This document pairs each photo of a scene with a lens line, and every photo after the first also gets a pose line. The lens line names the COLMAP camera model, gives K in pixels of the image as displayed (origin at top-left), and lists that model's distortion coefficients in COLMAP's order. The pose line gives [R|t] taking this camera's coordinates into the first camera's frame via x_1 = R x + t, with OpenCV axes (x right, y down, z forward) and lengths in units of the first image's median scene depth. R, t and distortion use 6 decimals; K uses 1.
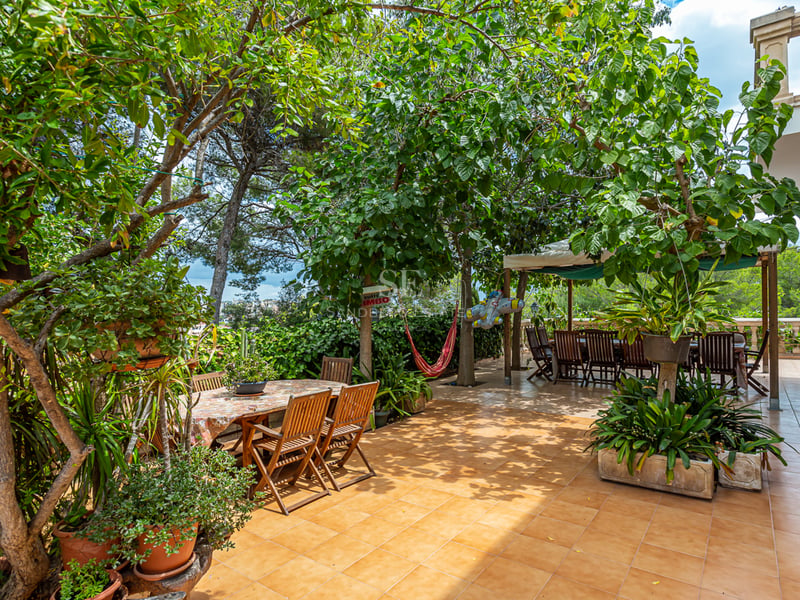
lens RADIAL K [[457.2, 0, 400.0], [0, 457.2, 300.0], [0, 0, 1]] dist [0.002109, 0.002908]
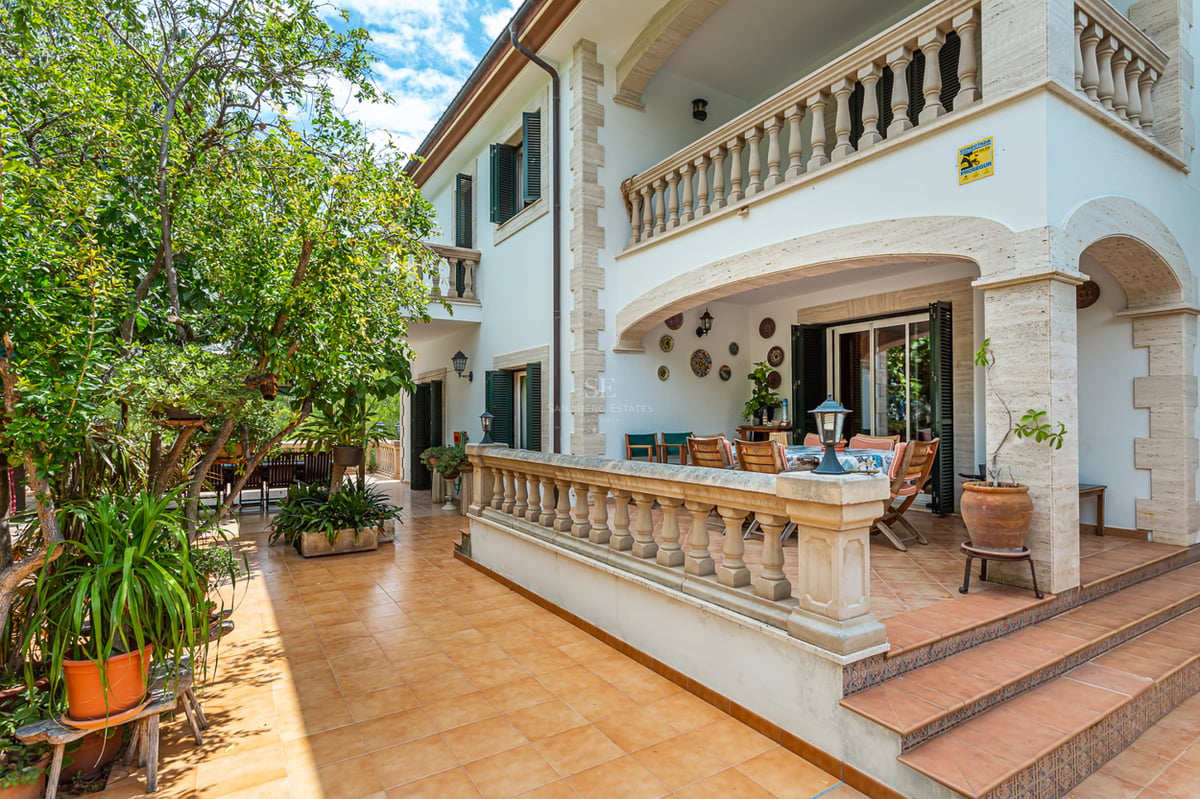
lens RADIAL K [[609.2, 0, 600.0], [0, 609.2, 399.5], [0, 0, 1]] dist [0.000022, -0.000005]
pose [[0.360049, 0.040416, 0.932058, -1.014118], [-0.012332, 0.999180, -0.038563, -0.013022], [-0.932852, 0.002391, 0.360252, -0.484828]]
